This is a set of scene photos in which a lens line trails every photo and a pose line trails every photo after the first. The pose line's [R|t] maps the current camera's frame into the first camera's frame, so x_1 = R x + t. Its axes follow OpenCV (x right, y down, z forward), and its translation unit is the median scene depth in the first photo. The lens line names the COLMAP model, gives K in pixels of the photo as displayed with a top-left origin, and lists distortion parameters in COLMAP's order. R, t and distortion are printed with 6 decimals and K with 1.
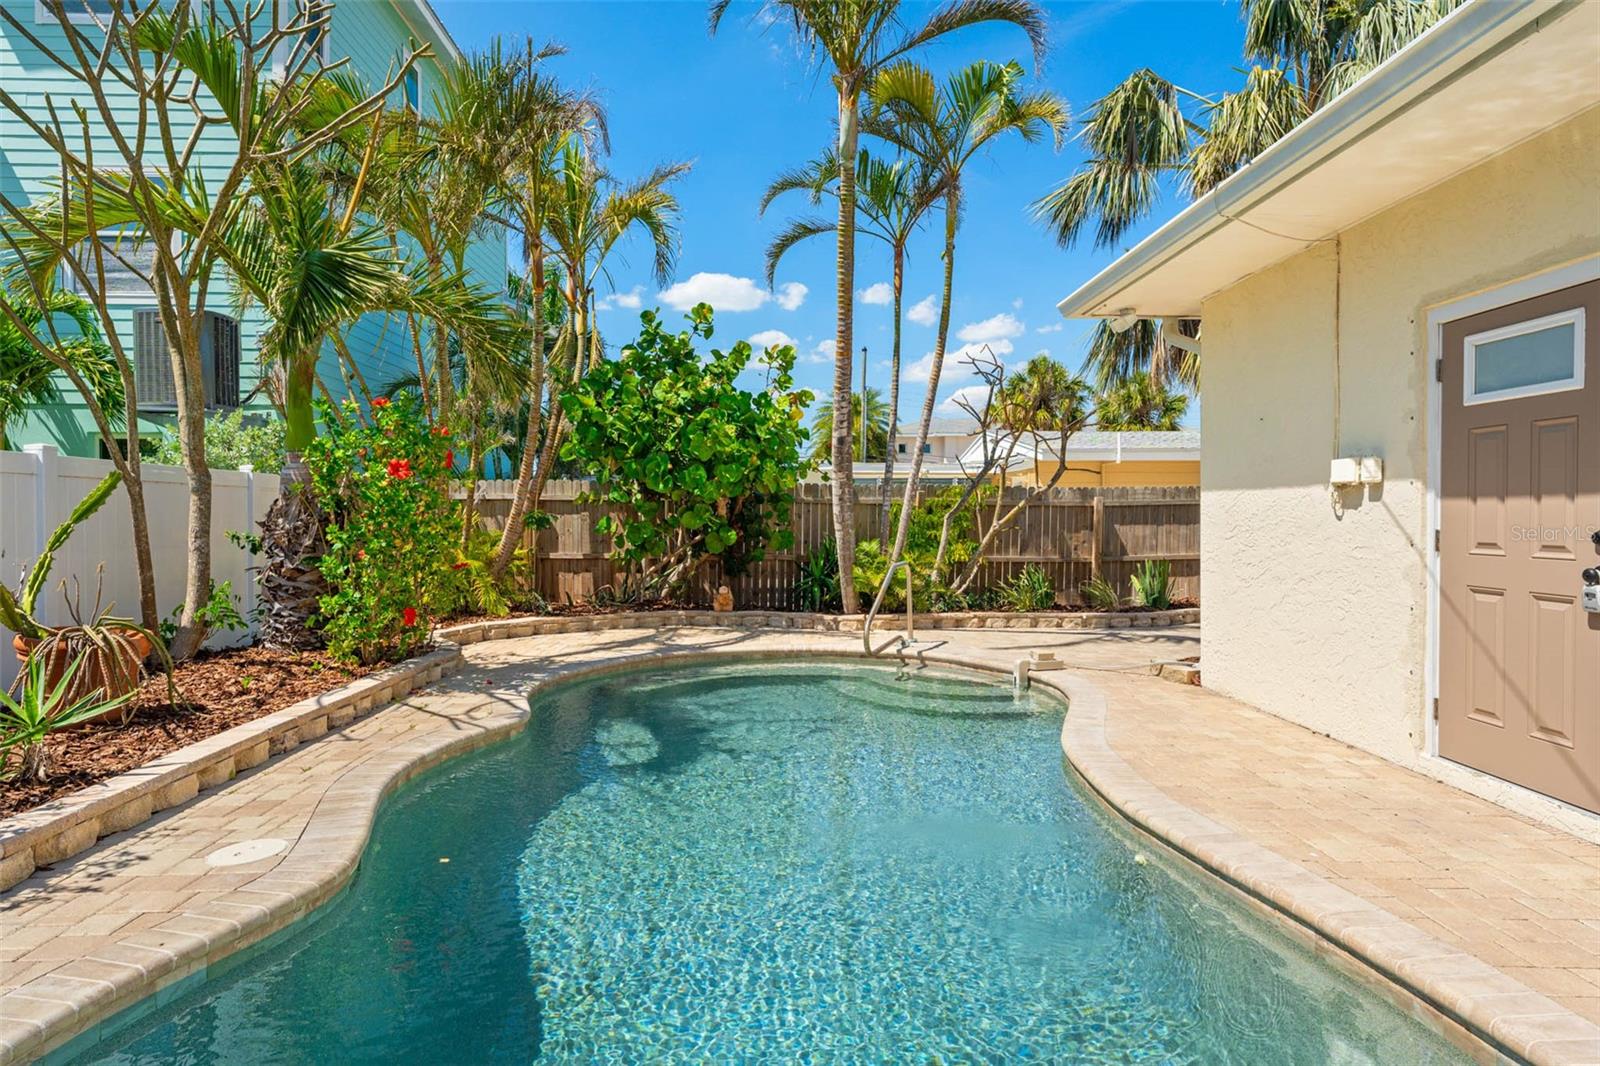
lens RADIAL K [[936.1, 0, 814.6], [0, 936.1, 531.5], [0, 0, 1]] dist [0.001091, 0.000914]
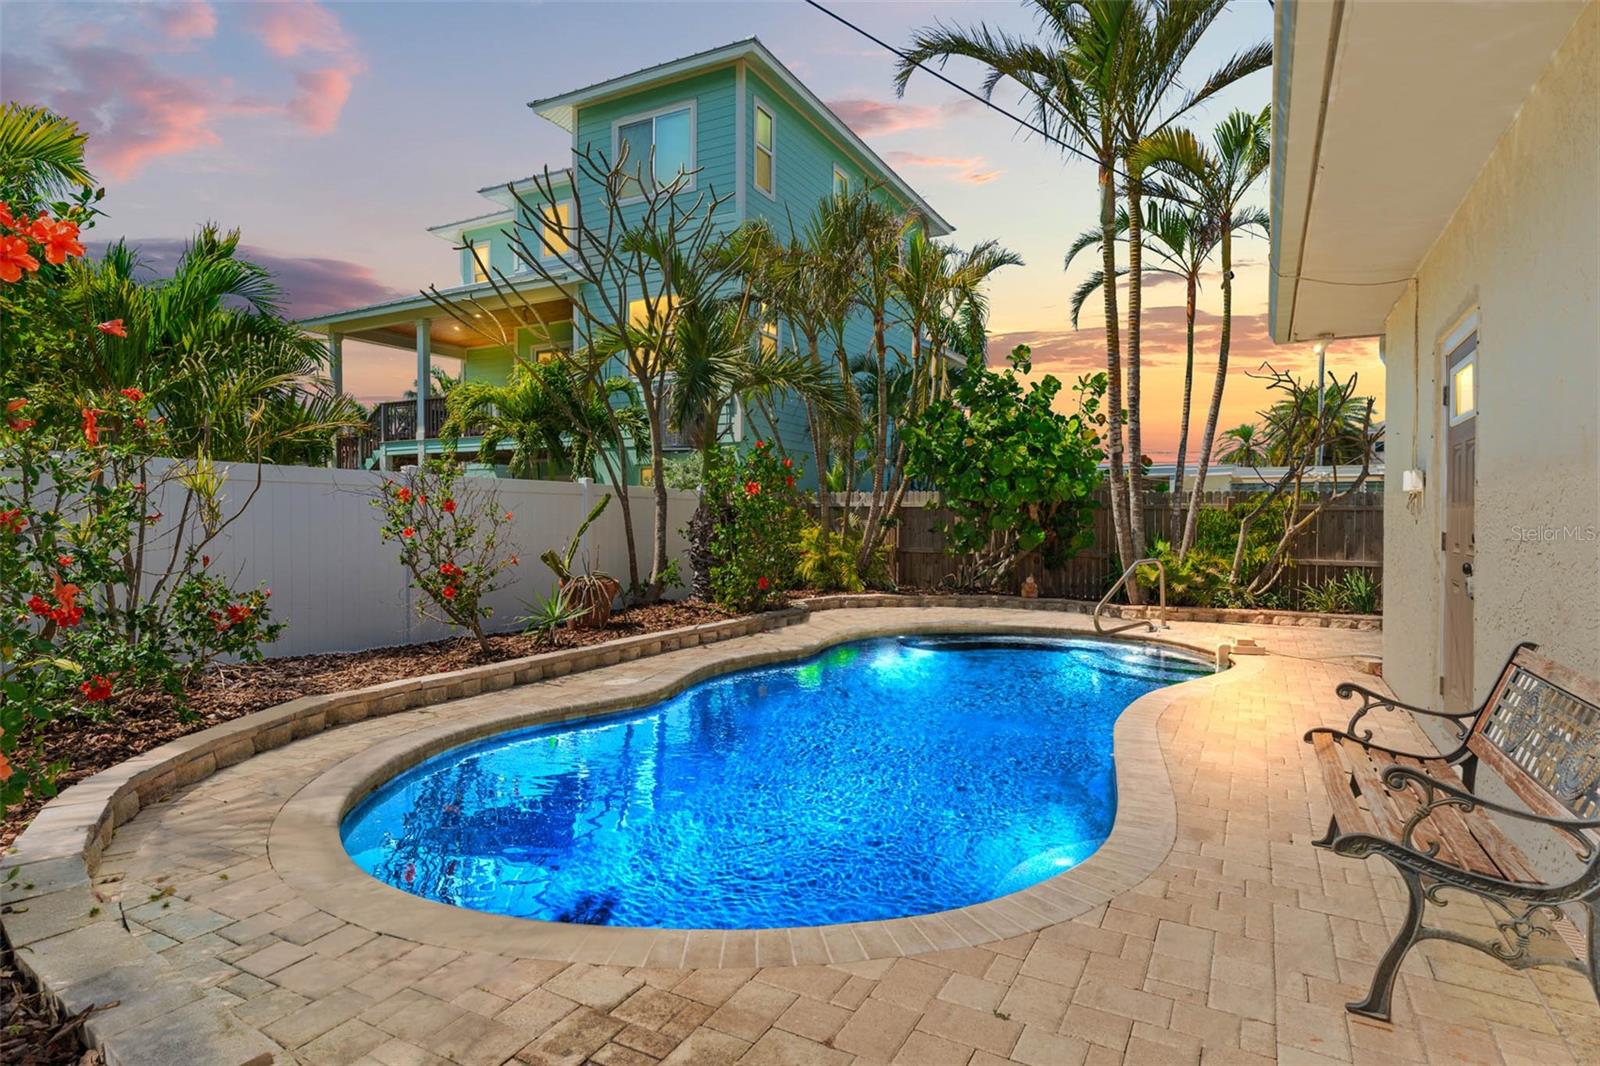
lens RADIAL K [[877.0, 0, 787.7], [0, 877.0, 528.5], [0, 0, 1]] dist [0.004519, 0.000610]
pose [[0.861988, 0.008659, -0.506855, 0.220387], [-0.012015, 0.999922, -0.003352, 0.002909], [0.506787, 0.008980, 0.862025, -0.153731]]
